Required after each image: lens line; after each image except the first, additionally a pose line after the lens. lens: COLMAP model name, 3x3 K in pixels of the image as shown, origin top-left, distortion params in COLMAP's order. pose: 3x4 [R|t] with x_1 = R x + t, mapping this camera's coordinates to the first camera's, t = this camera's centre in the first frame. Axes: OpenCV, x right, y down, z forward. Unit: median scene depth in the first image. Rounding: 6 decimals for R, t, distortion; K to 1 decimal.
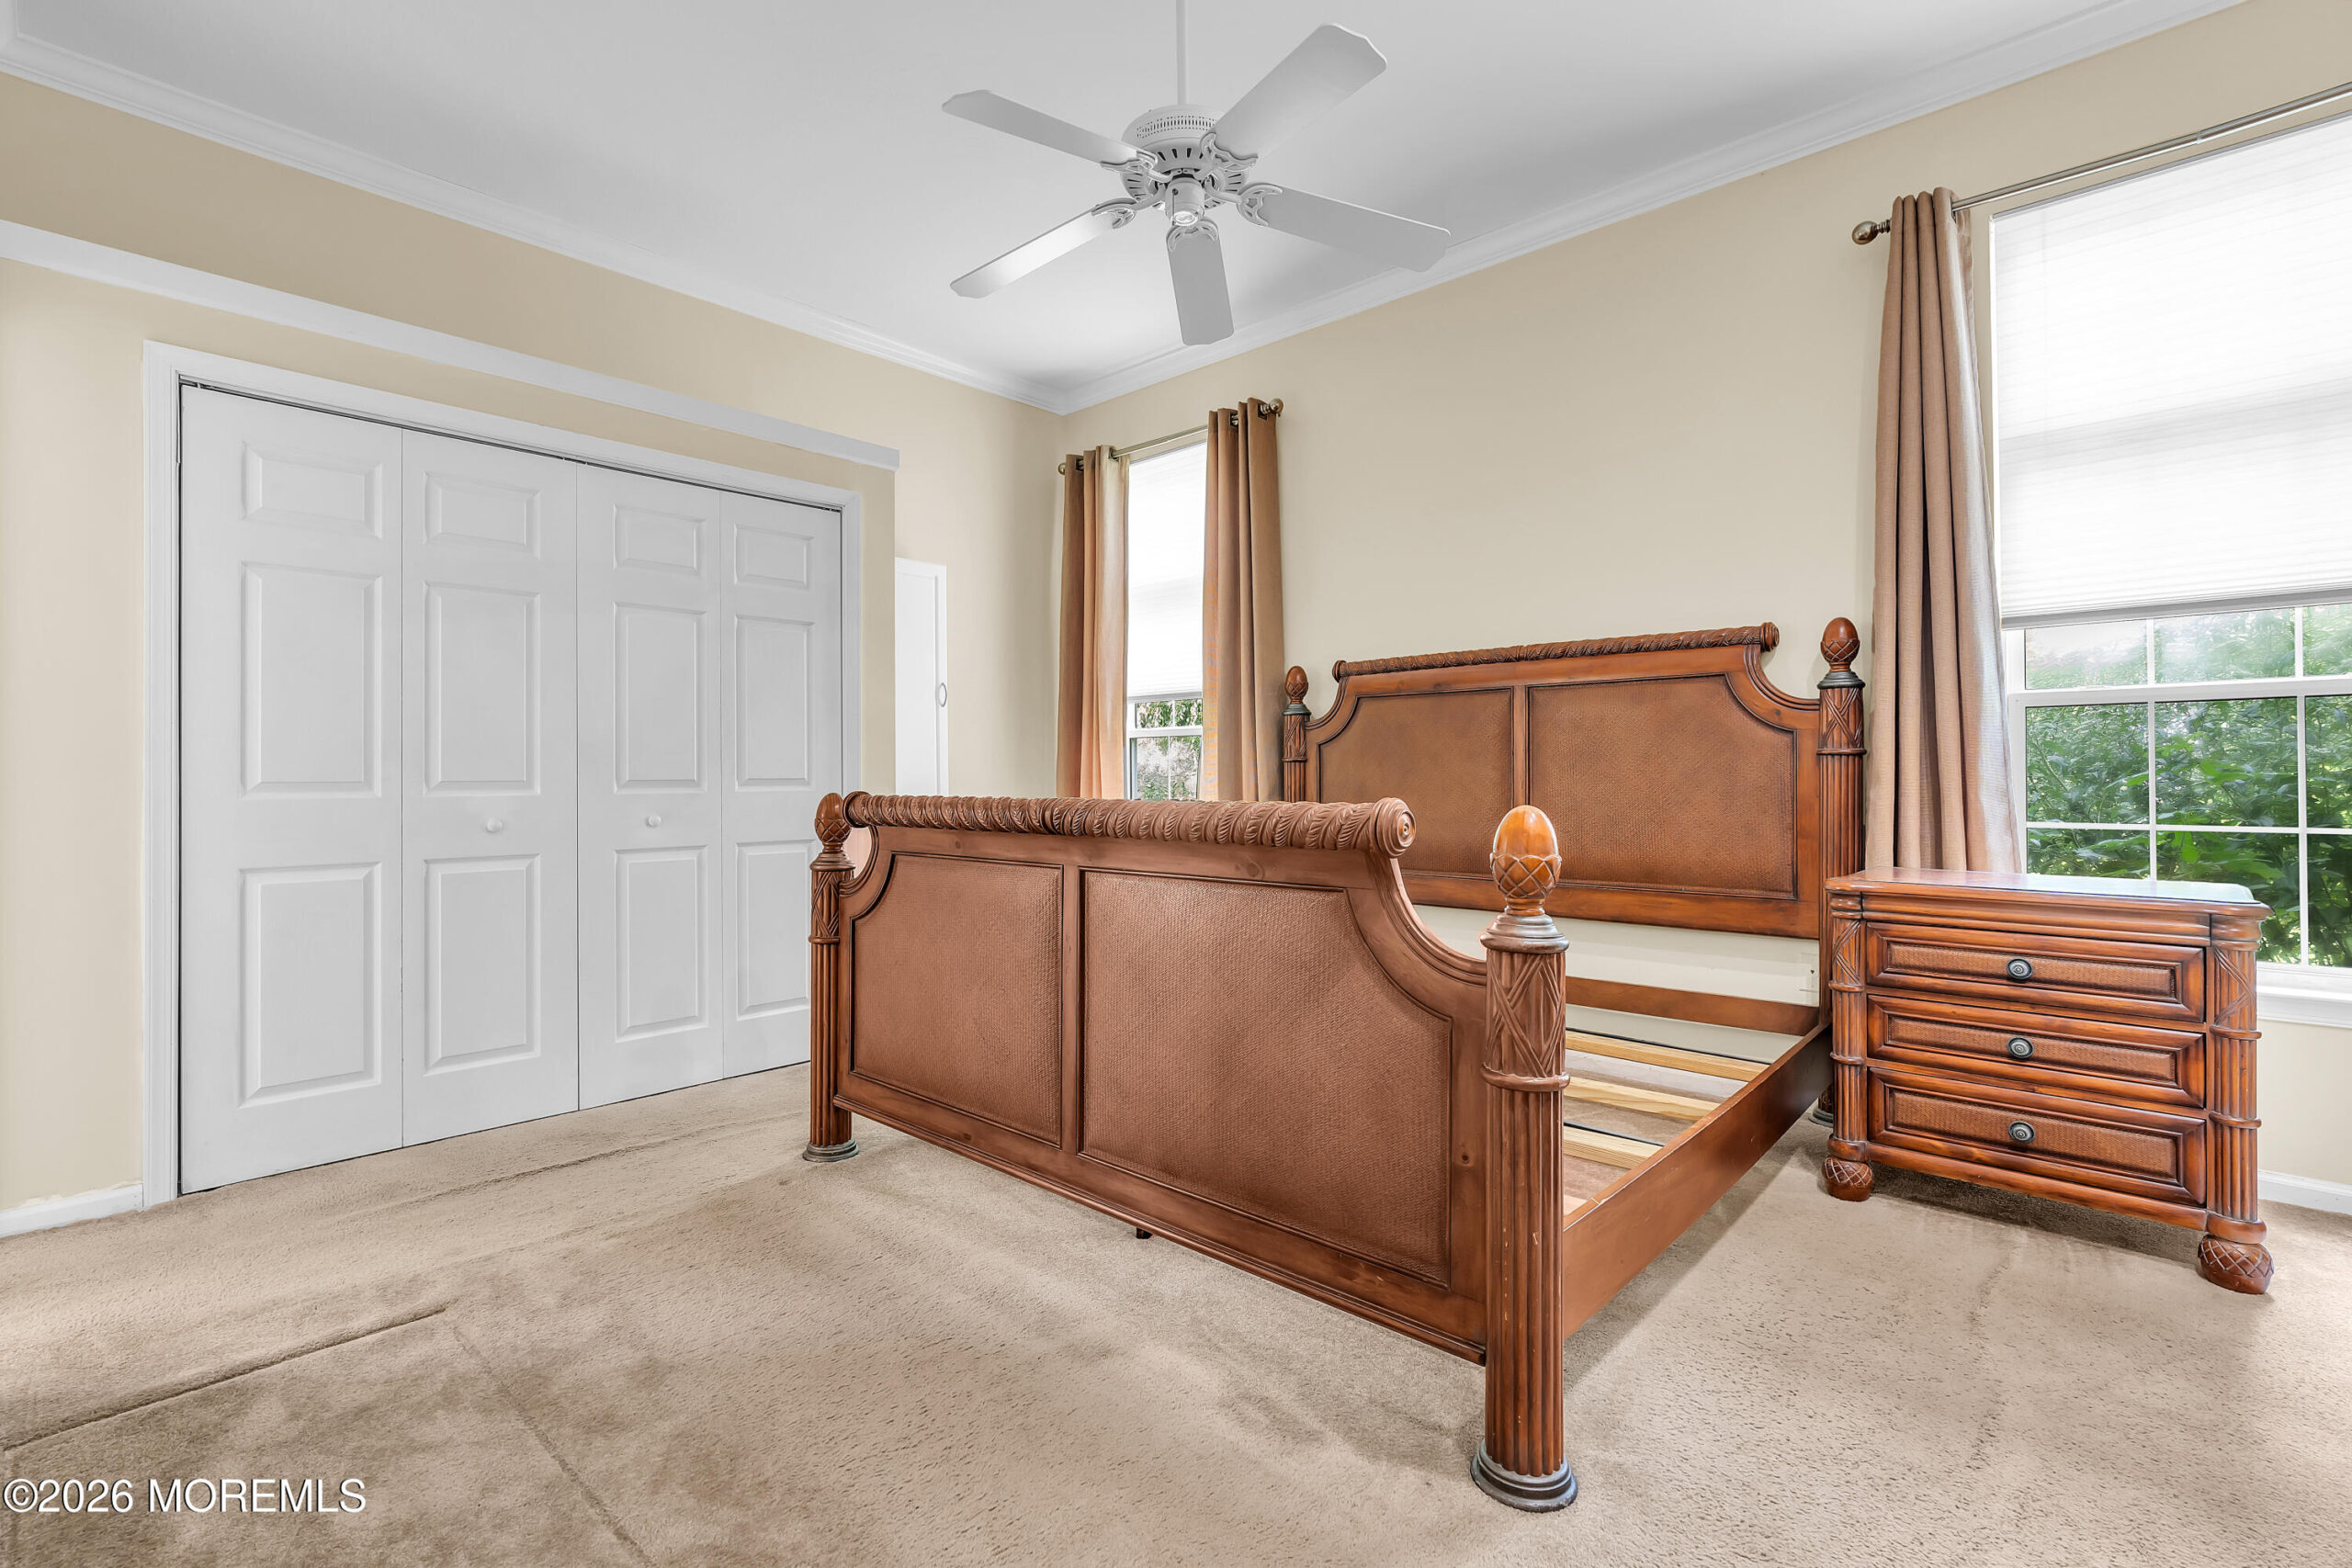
lens RADIAL K [[1065.4, 0, 1169.0], [0, 1065.4, 779.5], [0, 0, 1]] dist [-0.010320, 0.002976]
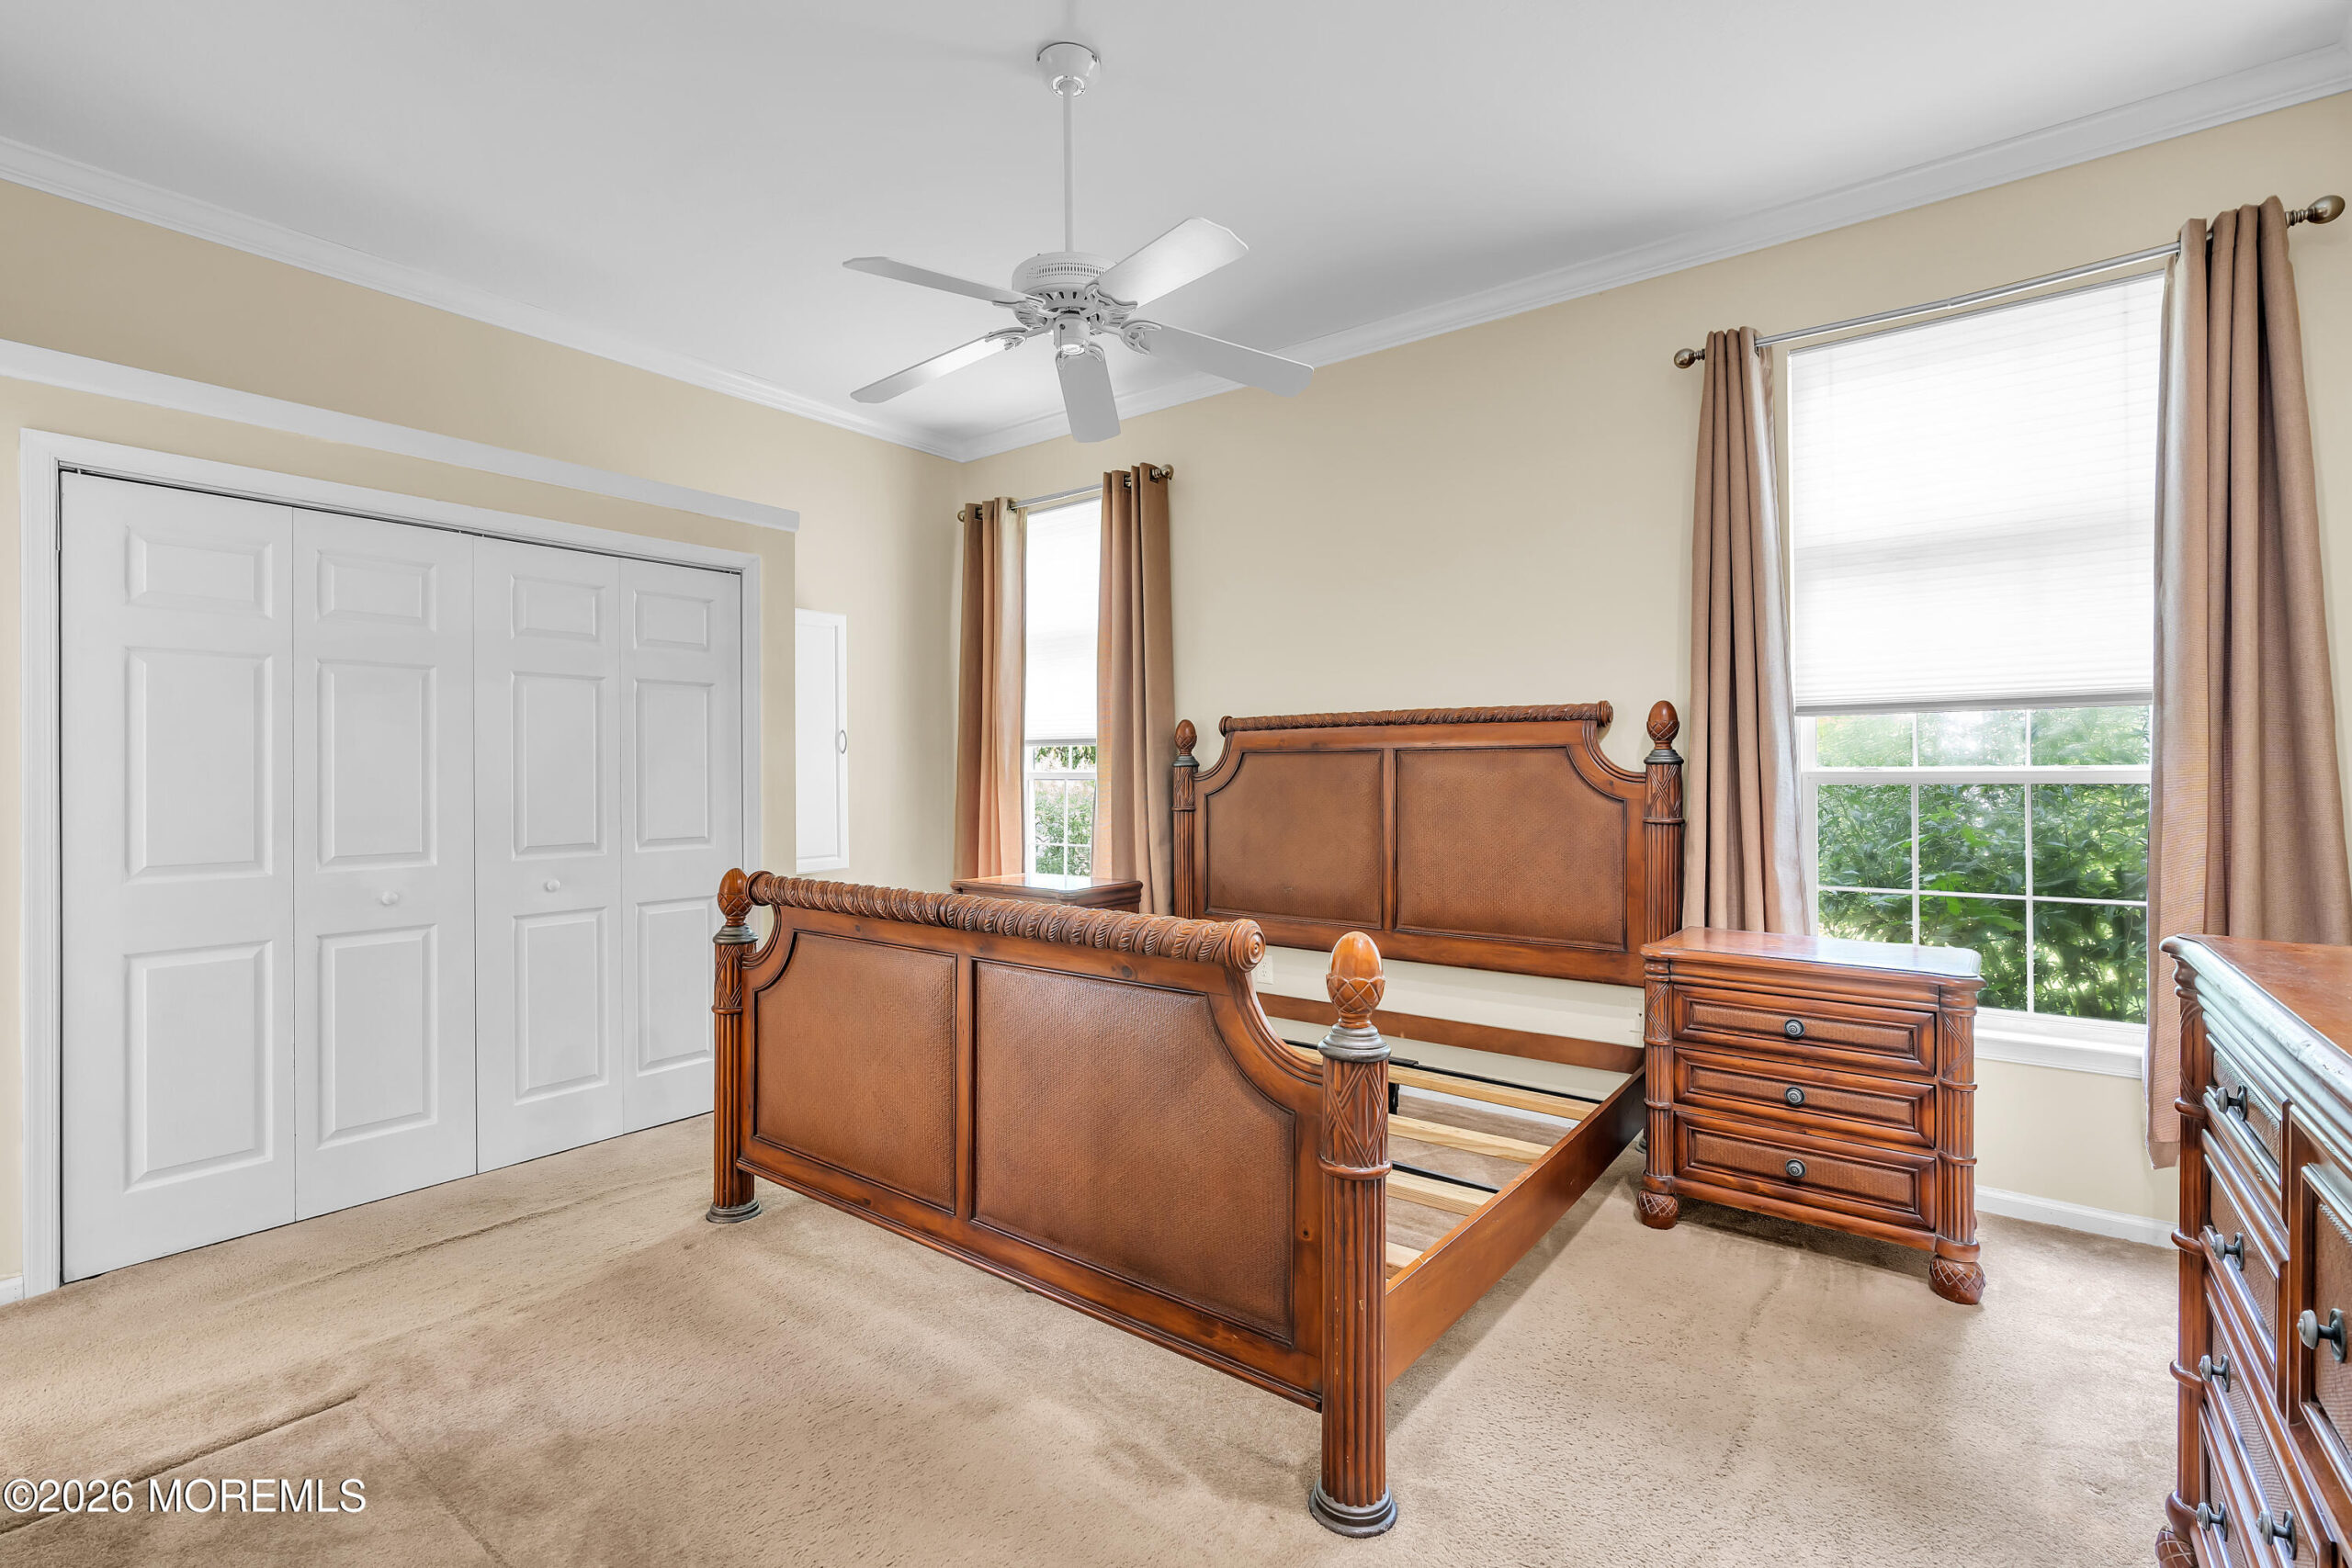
lens RADIAL K [[1062.3, 0, 1170.3], [0, 1062.3, 782.7], [0, 0, 1]] dist [-0.010556, 0.003007]
pose [[0.995914, 0.000800, 0.090303, 0.018451], [-0.001182, 0.999991, 0.004174, -0.095488], [-0.090299, -0.004264, 0.995906, -0.092015]]
